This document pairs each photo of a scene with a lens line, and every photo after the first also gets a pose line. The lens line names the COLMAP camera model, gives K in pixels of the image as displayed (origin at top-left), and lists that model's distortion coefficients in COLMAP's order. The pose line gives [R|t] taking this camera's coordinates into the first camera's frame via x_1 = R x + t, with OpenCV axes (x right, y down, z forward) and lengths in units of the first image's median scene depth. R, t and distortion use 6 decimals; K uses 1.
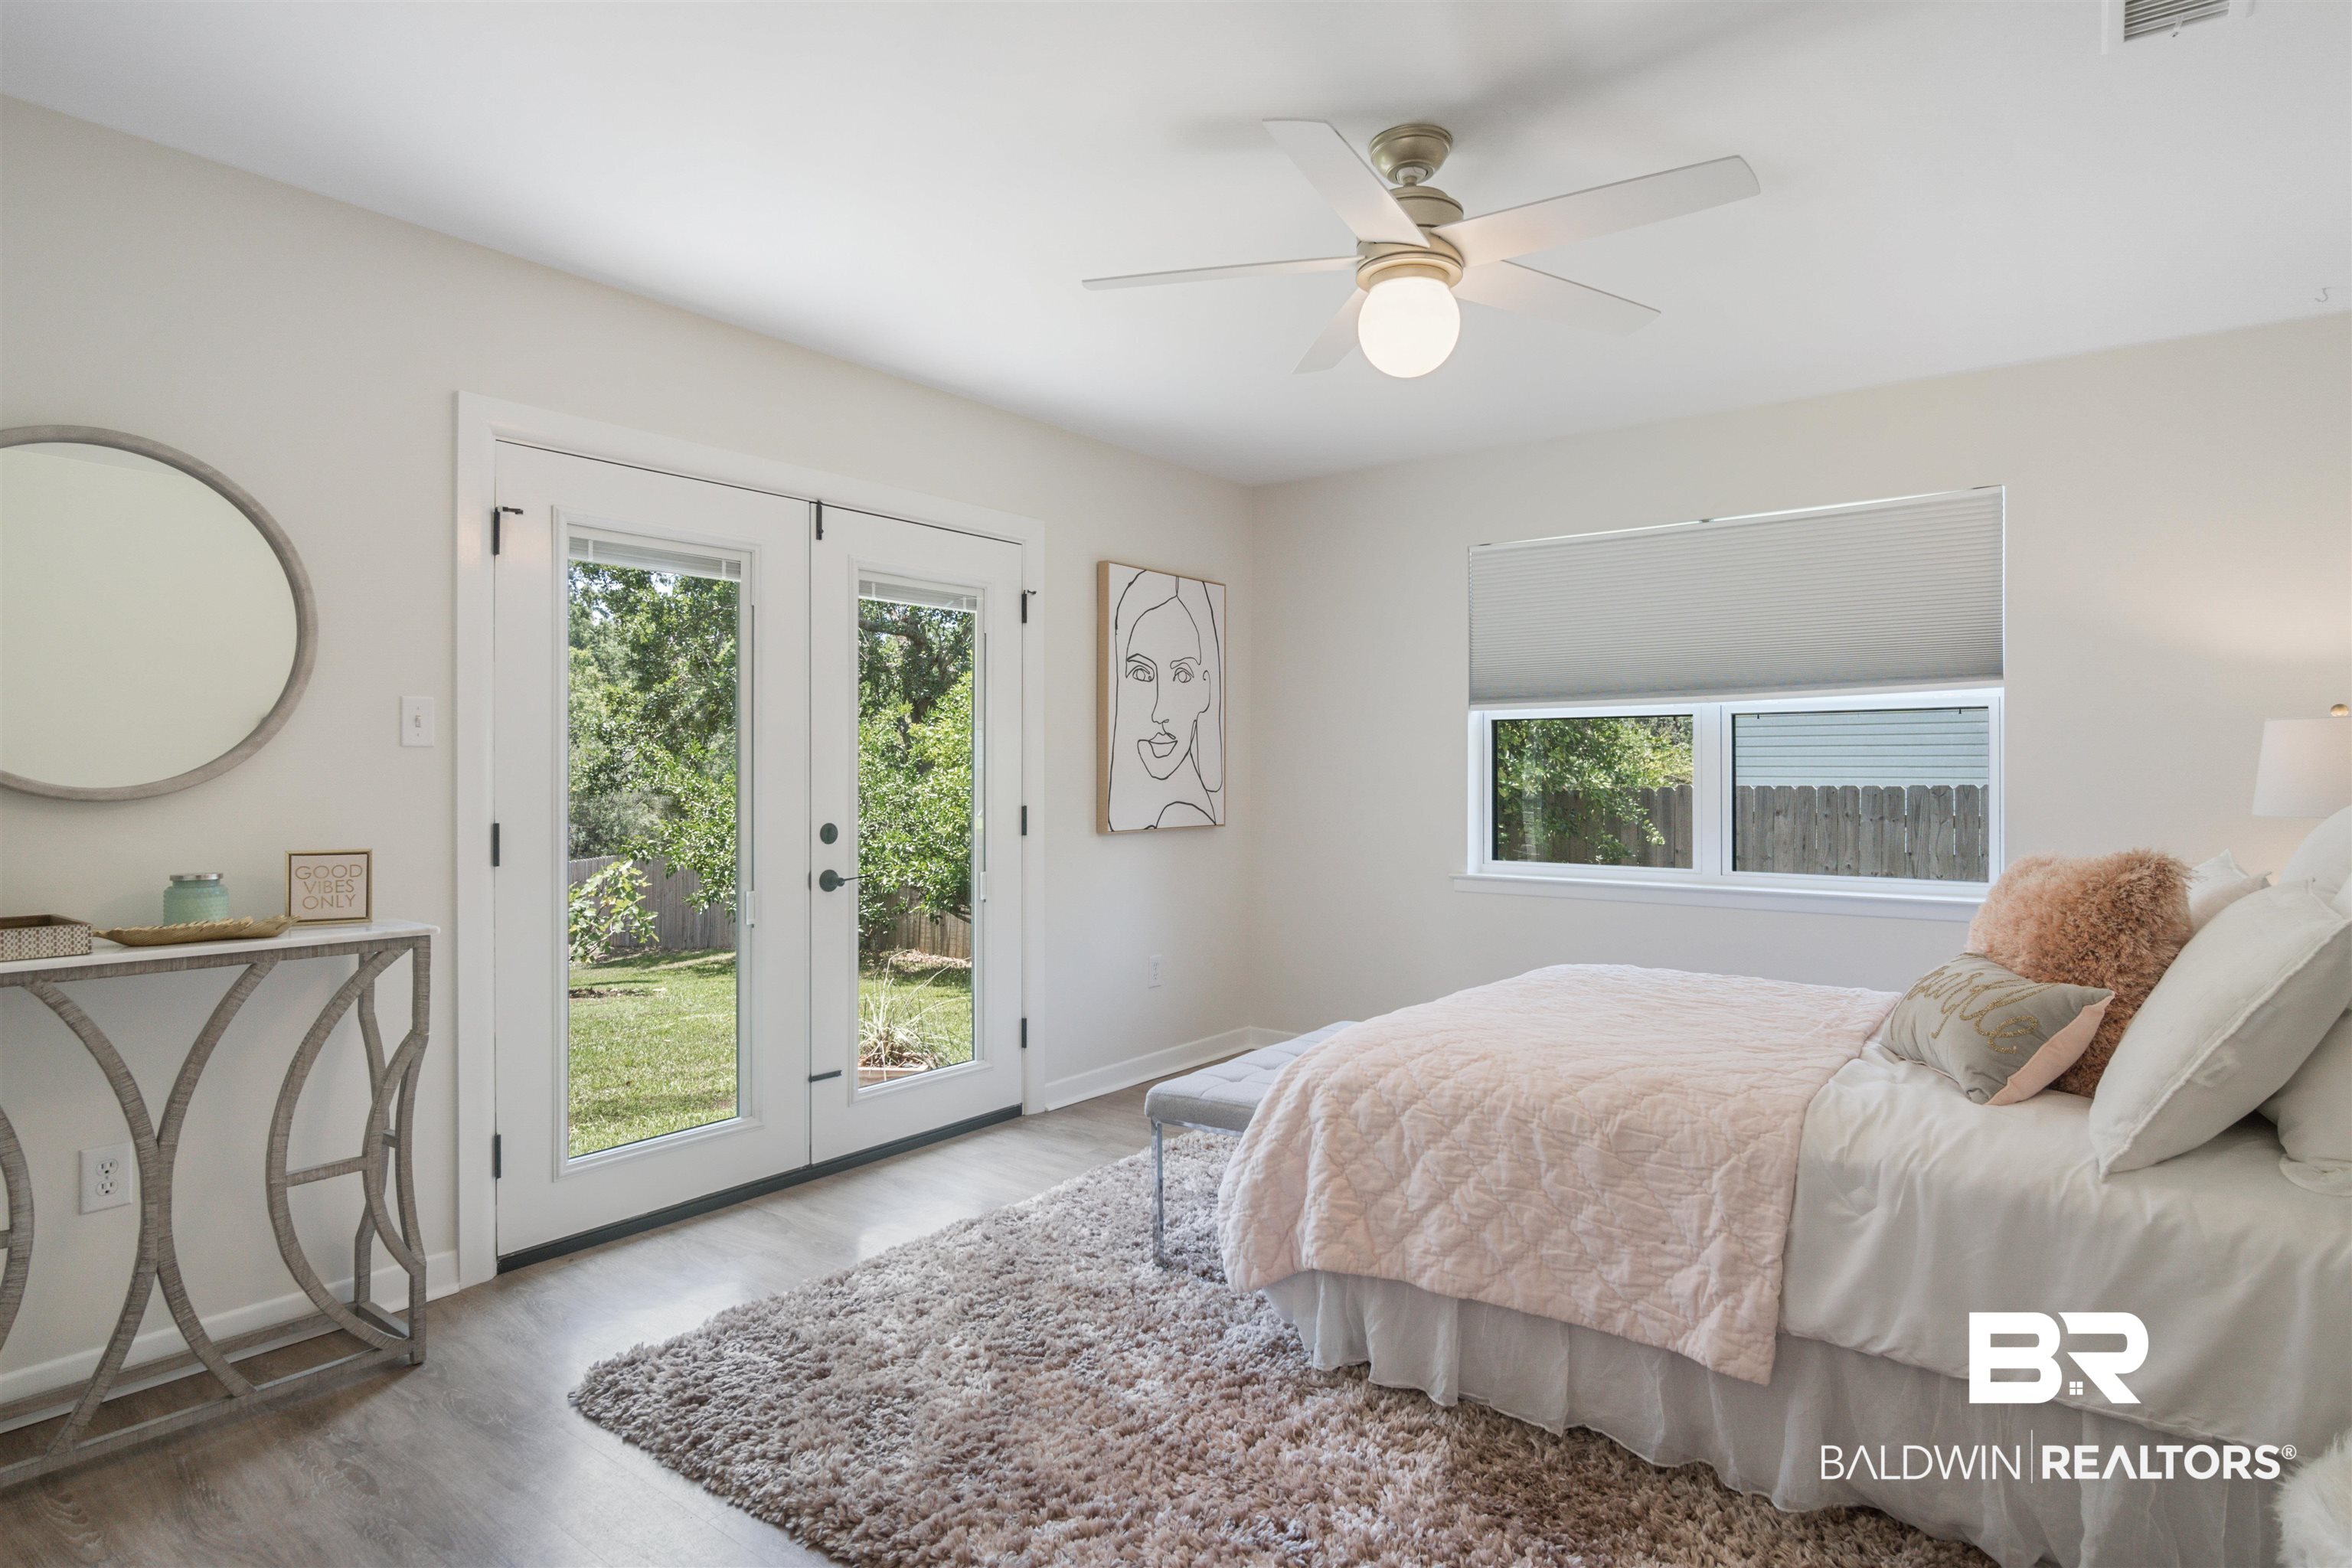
lens RADIAL K [[1267.8, 0, 1170.7], [0, 1267.8, 779.3], [0, 0, 1]] dist [-0.020346, -0.001620]
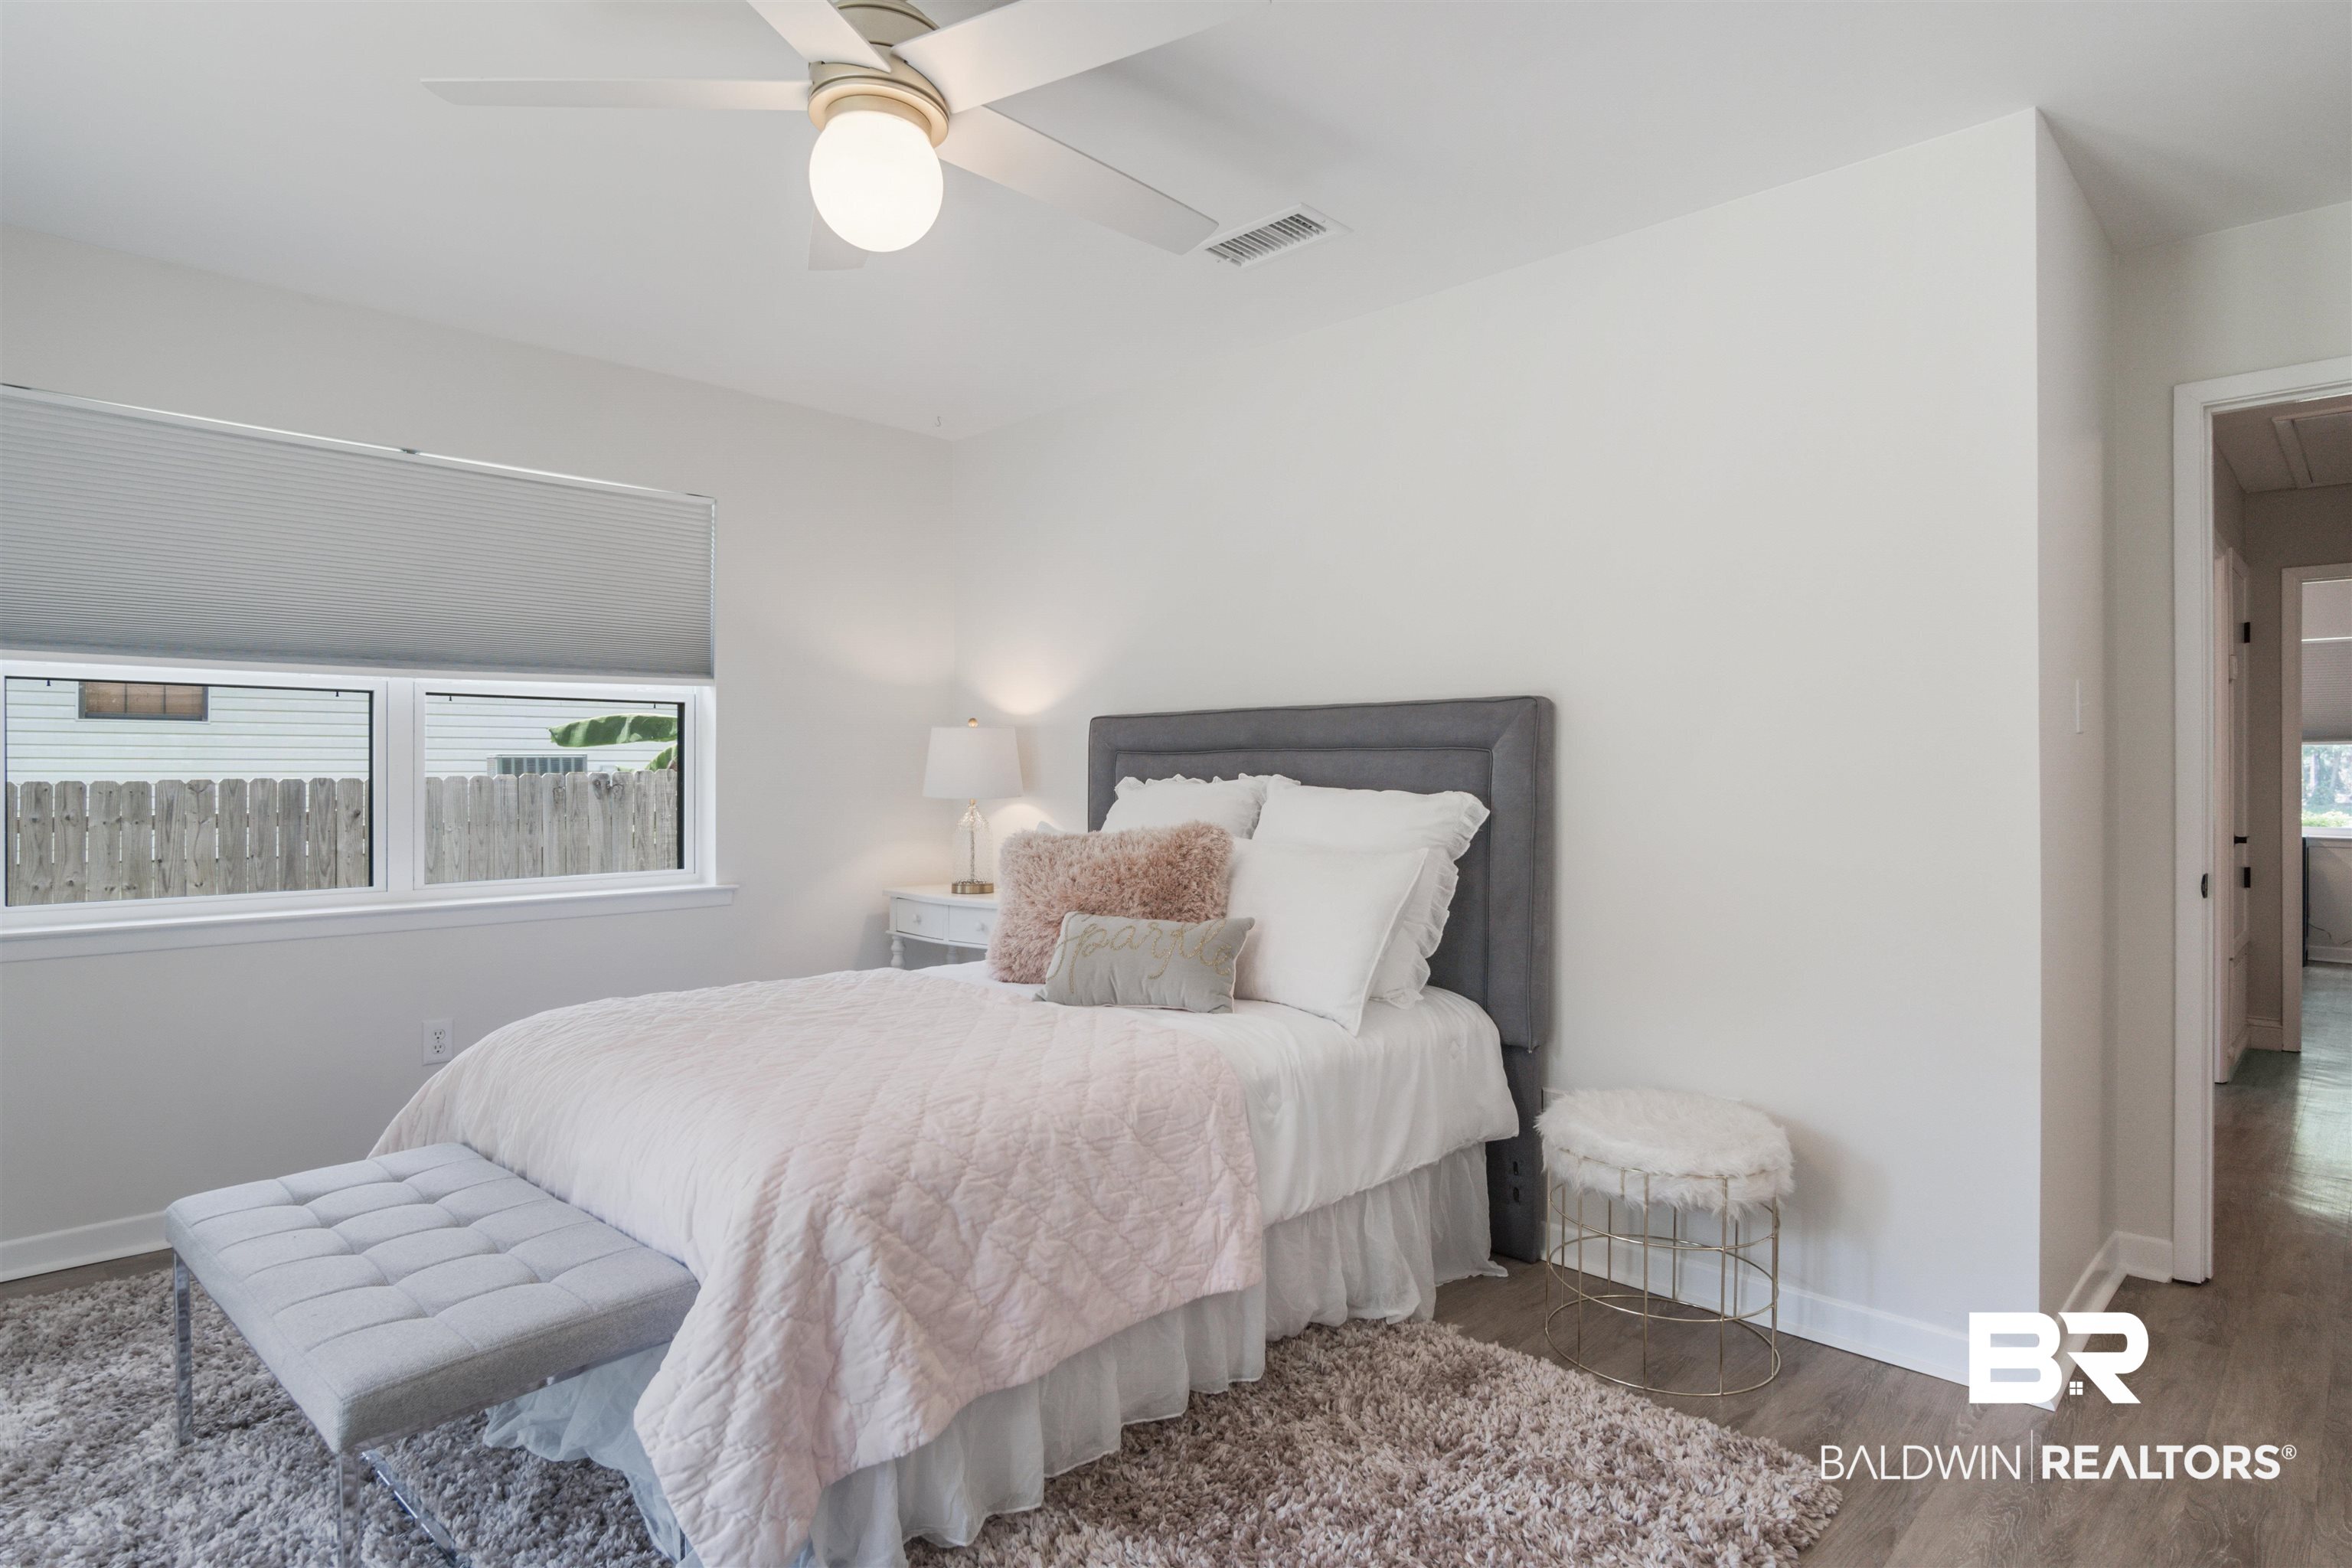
lens RADIAL K [[1267.8, 0, 1170.5], [0, 1267.8, 778.5], [0, 0, 1]] dist [-0.020346, -0.001620]
pose [[0.104010, -0.004947, 0.994564, -0.326808], [0.001367, 0.999987, 0.004831, 0.001053], [-0.994575, 0.000857, 0.104016, 0.434964]]
